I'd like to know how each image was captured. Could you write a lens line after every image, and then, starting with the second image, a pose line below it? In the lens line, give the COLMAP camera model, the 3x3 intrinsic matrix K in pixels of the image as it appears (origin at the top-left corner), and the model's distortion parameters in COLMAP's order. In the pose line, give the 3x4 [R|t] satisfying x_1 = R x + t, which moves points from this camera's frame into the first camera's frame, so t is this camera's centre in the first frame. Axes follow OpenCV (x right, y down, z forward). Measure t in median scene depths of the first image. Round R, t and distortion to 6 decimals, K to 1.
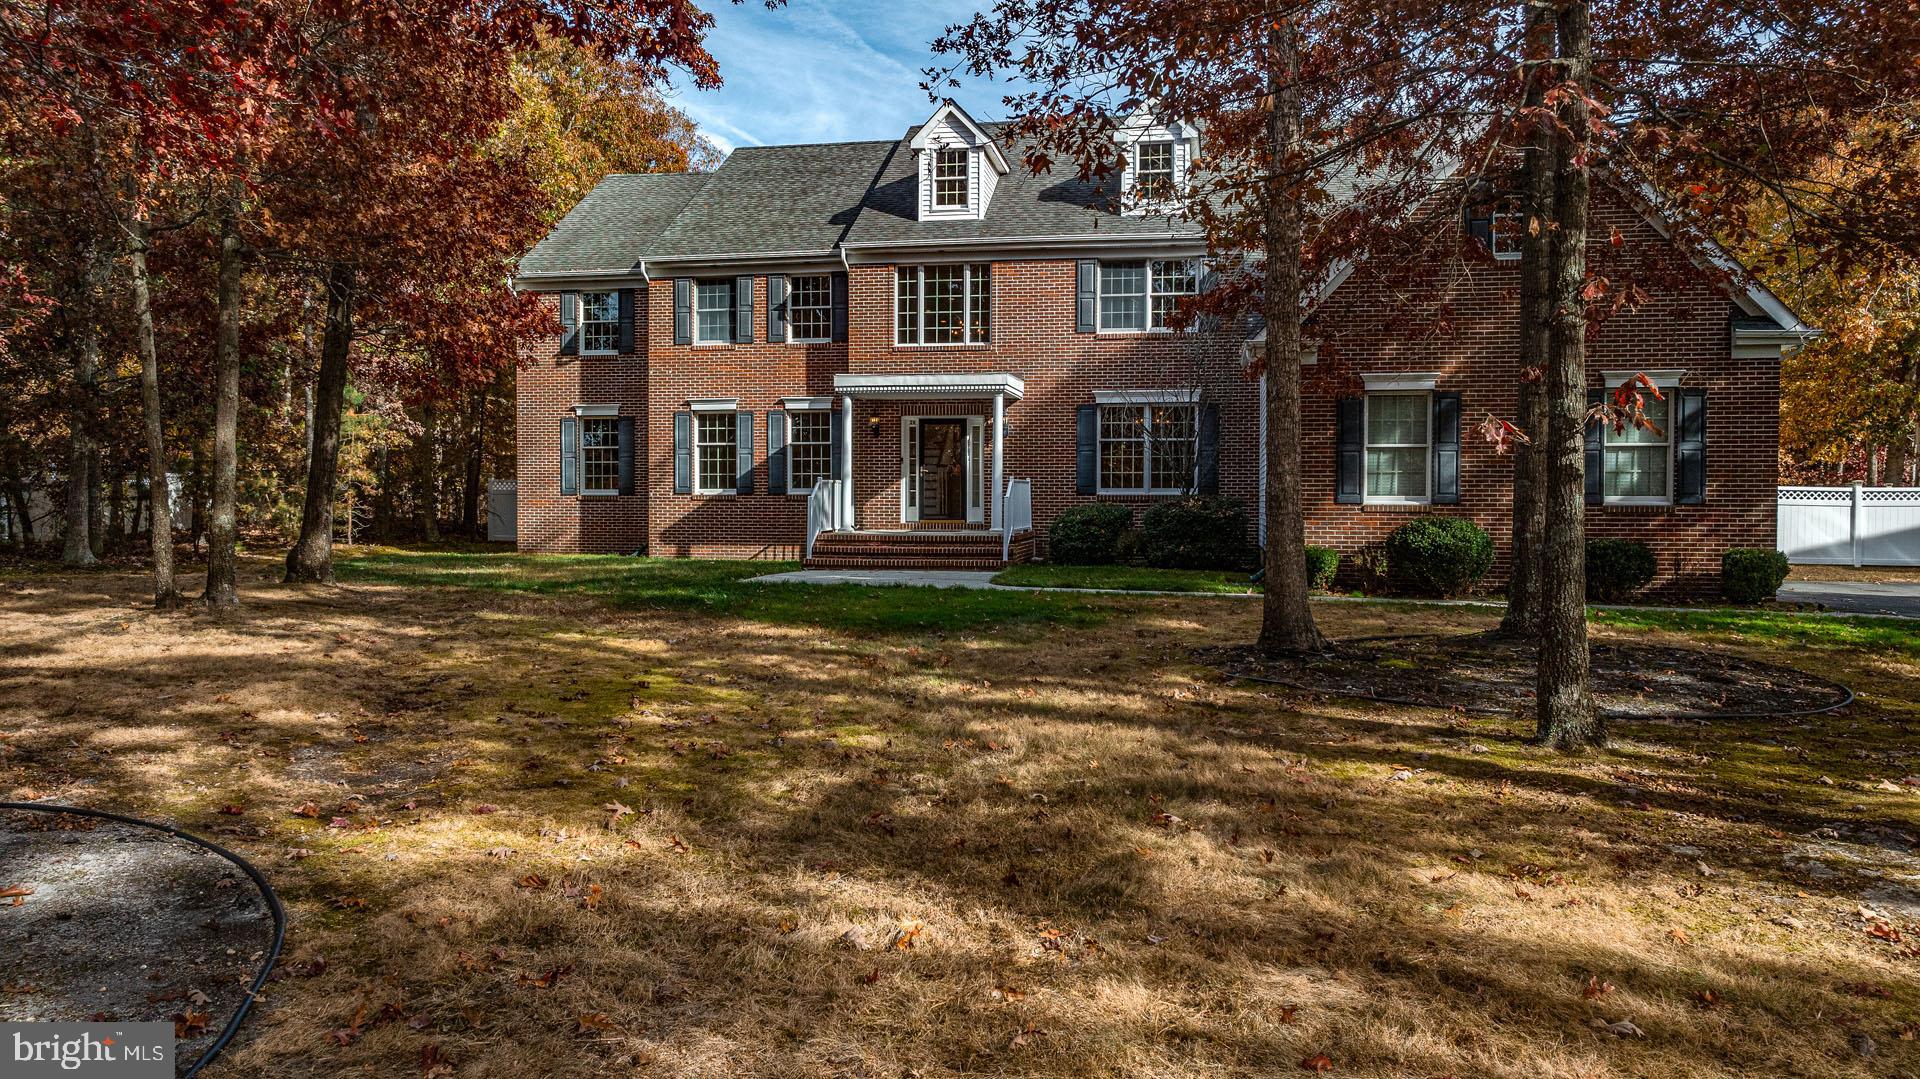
lens RADIAL K [[1343.1, 0, 960.0], [0, 1343.1, 539.5], [0, 0, 1]] dist [-0.012284, -0.000740]
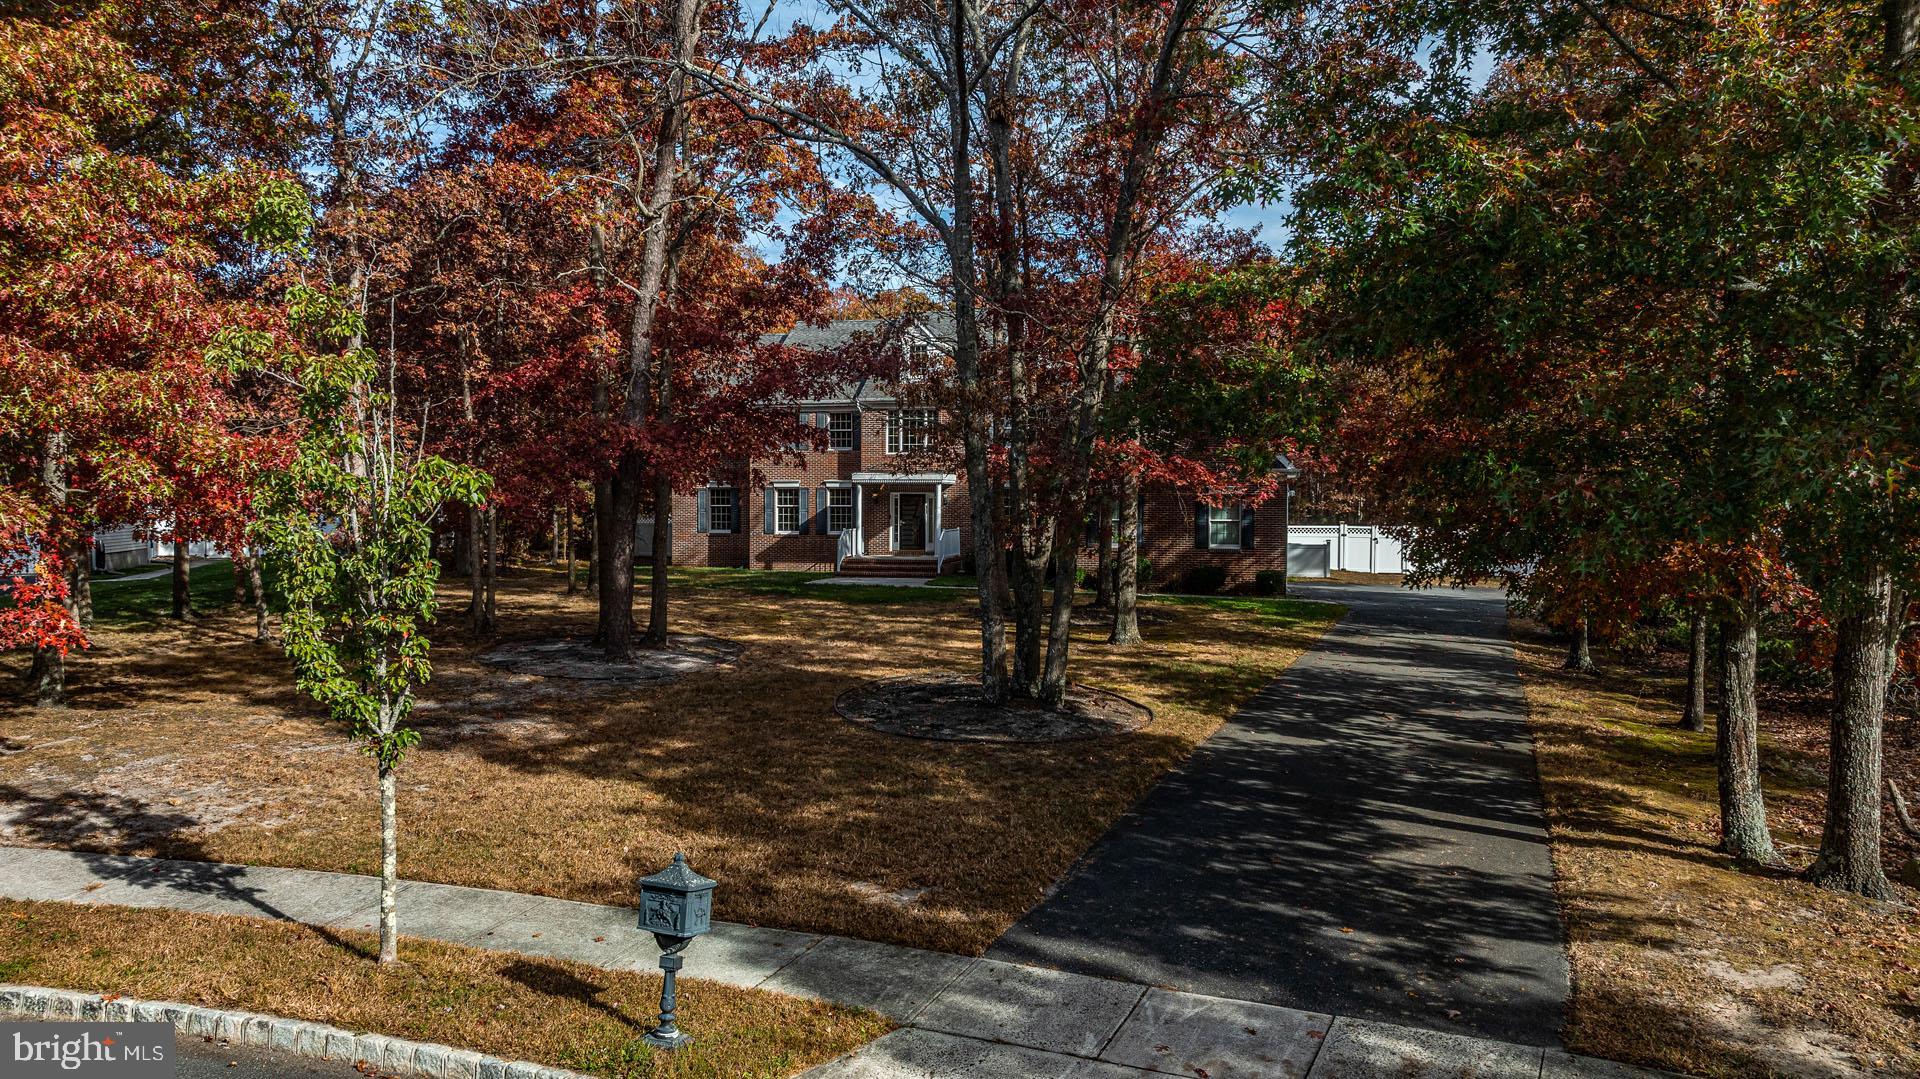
lens RADIAL K [[1343.1, 0, 960.0], [0, 1343.1, 539.5], [0, 0, 1]] dist [-0.012284, -0.000740]
pose [[0.999542, 0.002746, -0.030144, 0.105328], [-0.002767, 0.999996, -0.000663, -0.026813], [0.030142, 0.000746, 0.999545, -0.807805]]
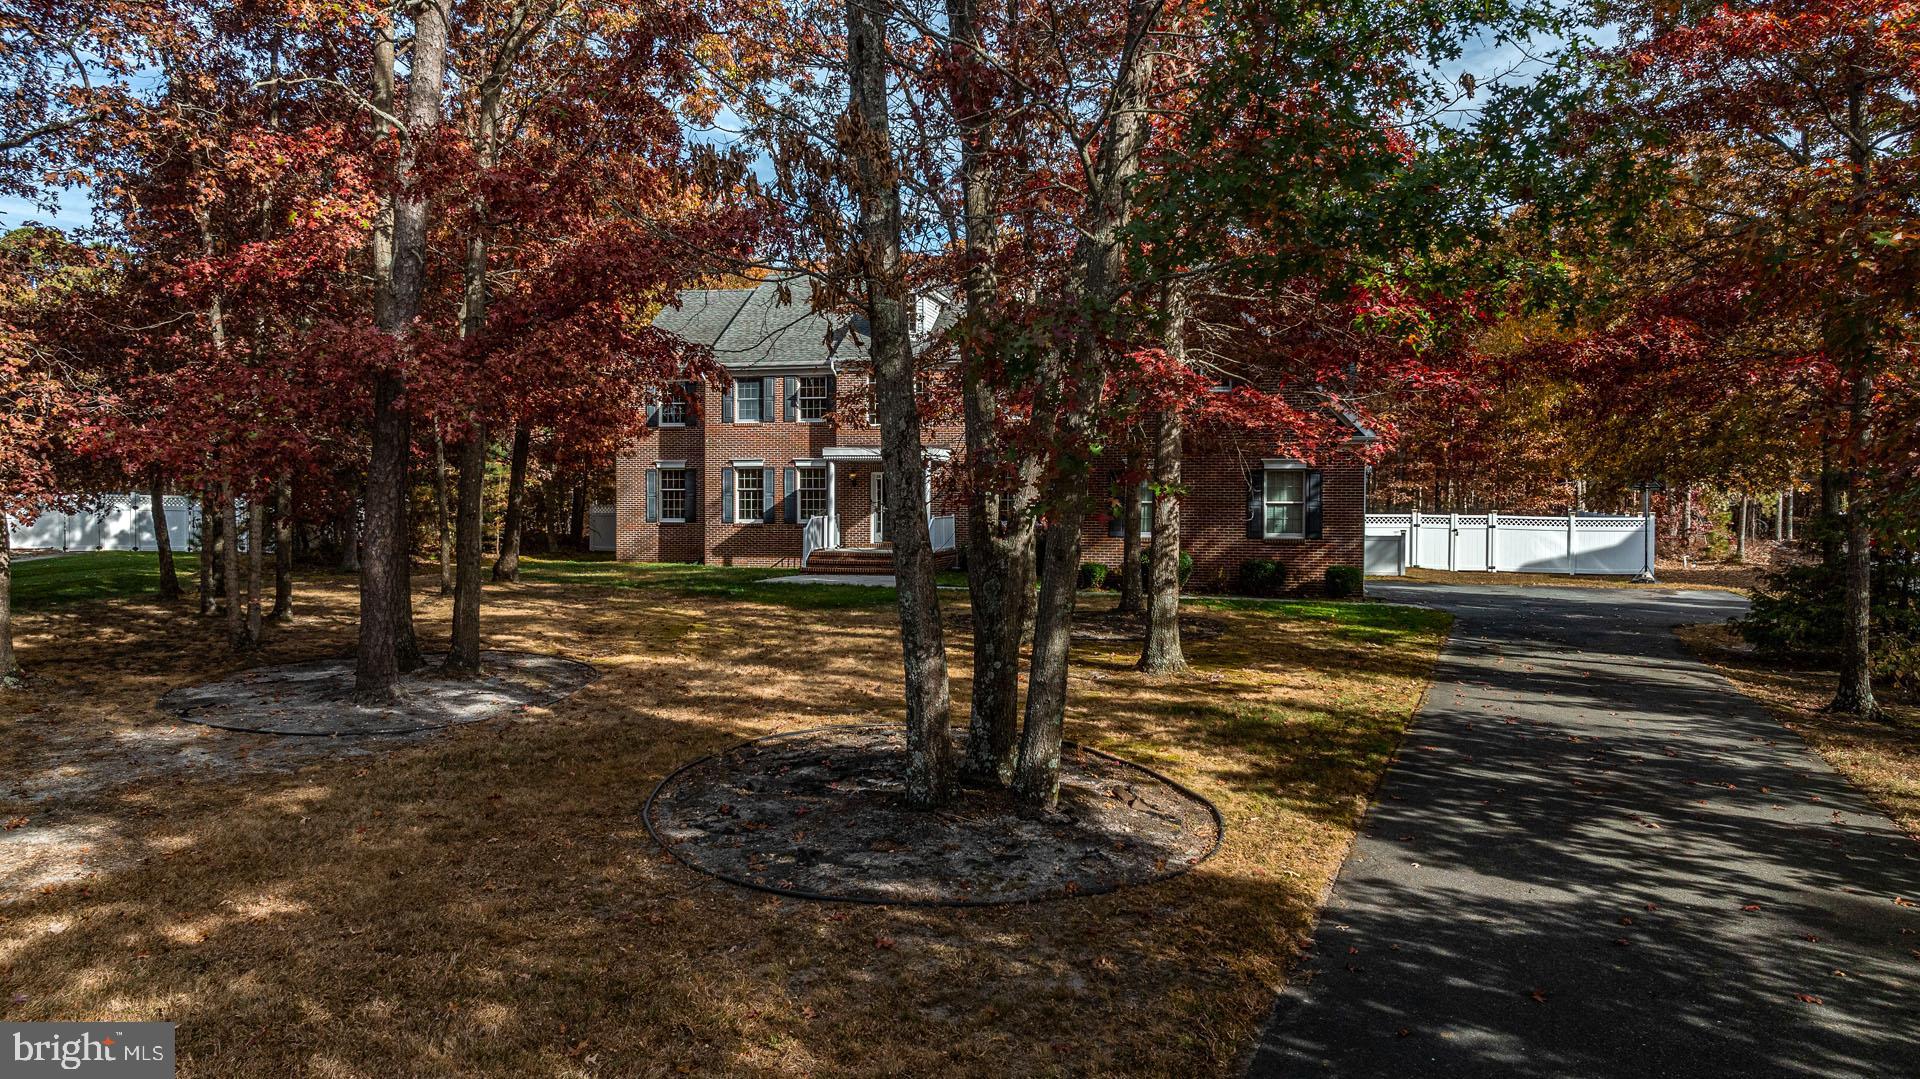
lens RADIAL K [[1343.1, 0, 960.0], [0, 1343.1, 539.5], [0, 0, 1]] dist [-0.012284, -0.000740]
pose [[0.998755, 0.003065, -0.049790, 0.129421], [-0.003091, 0.999995, -0.000435, -0.016032], [0.049789, 0.000588, 0.998760, -0.490475]]
